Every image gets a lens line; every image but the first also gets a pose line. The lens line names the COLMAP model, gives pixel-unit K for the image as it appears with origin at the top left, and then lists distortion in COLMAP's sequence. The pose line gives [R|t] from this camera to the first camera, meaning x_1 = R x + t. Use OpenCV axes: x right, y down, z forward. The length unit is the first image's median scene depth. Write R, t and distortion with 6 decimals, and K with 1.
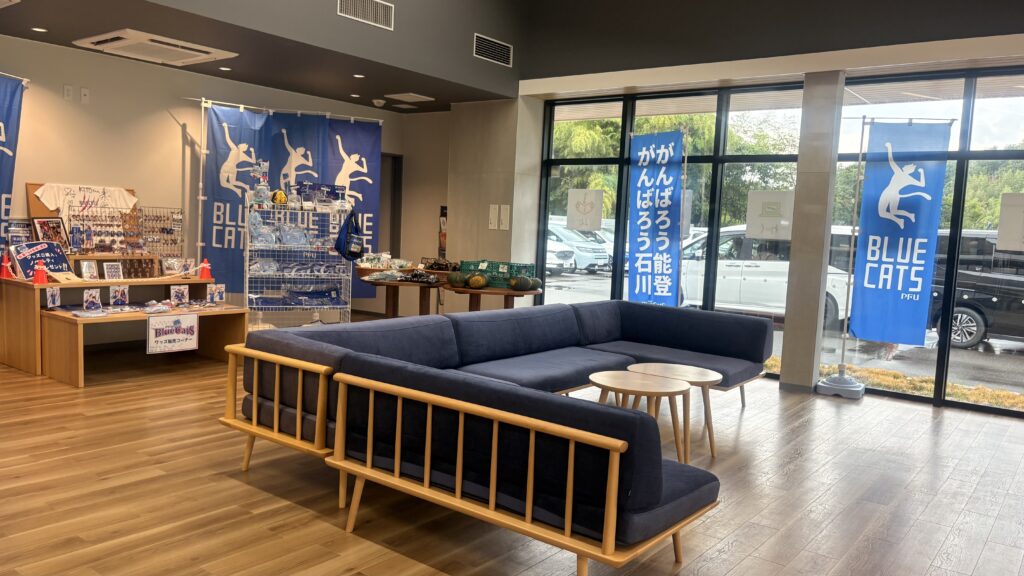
lens RADIAL K [[774.4, 0, 507.4], [0, 774.4, 291.2], [0, 0, 1]] dist [0.047257, -0.043408]
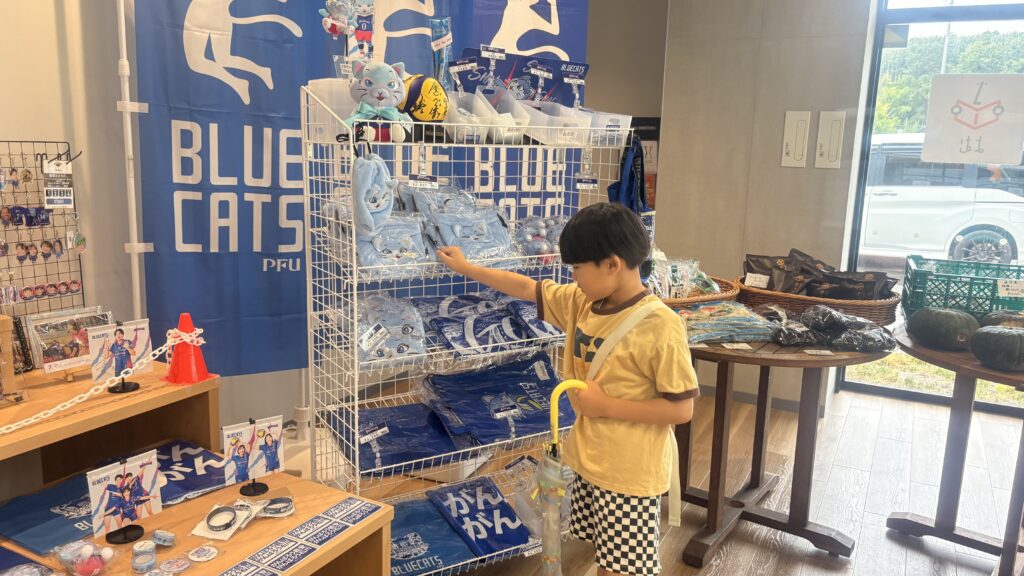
lens RADIAL K [[774.4, 0, 515.4], [0, 774.4, 283.4], [0, 0, 1]] dist [0.047257, -0.043408]
pose [[0.984230, -0.055940, 0.167818, -0.291231], [0.038226, 0.993525, 0.106989, -0.074868], [-0.172717, -0.098886, 0.979995, 0.640696]]
